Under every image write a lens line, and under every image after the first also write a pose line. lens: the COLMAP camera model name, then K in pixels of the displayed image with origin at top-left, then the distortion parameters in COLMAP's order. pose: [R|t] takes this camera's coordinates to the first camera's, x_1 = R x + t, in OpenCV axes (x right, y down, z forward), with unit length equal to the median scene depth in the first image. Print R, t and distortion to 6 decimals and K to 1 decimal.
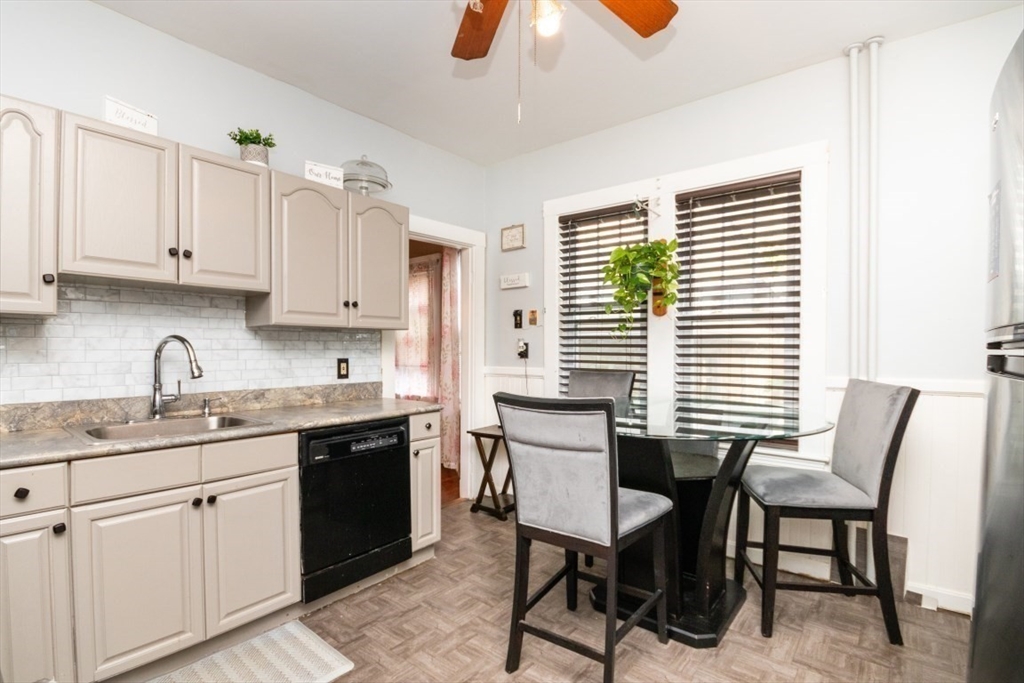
lens RADIAL K [[480.0, 0, 516.4], [0, 480.0, 350.1], [0, 0, 1]] dist [-0.008927, -0.000195]
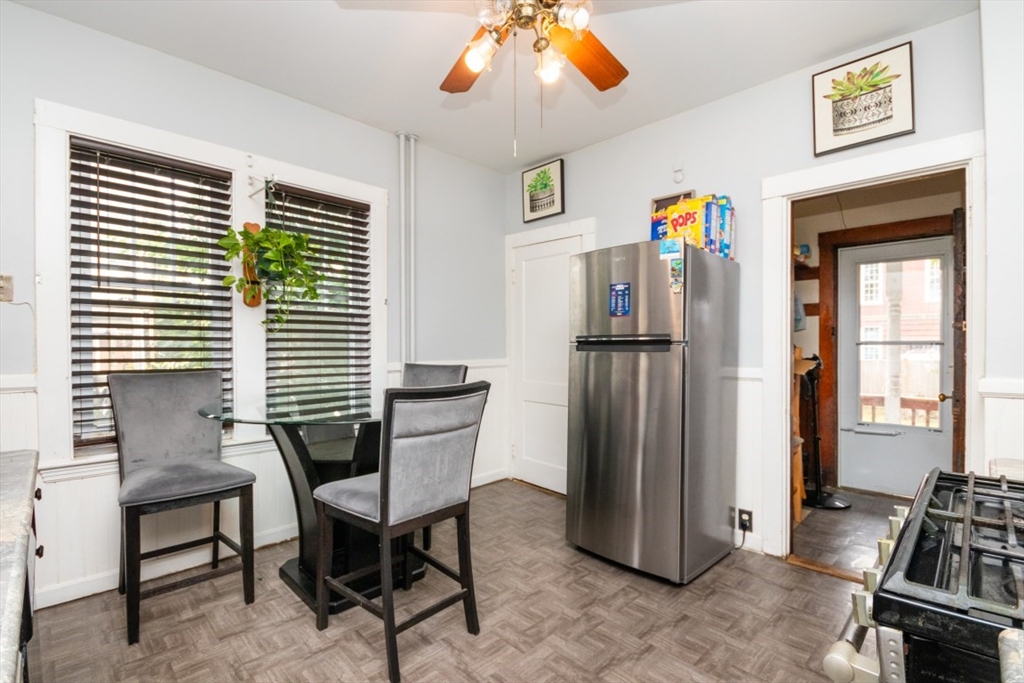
lens RADIAL K [[480.0, 0, 516.4], [0, 480.0, 350.1], [0, 0, 1]] dist [-0.008927, -0.000195]
pose [[0.086713, -0.015427, 0.996114, -0.676521], [0.003092, 0.999879, 0.015216, -0.002210], [-0.996229, 0.001761, 0.086750, 0.501555]]
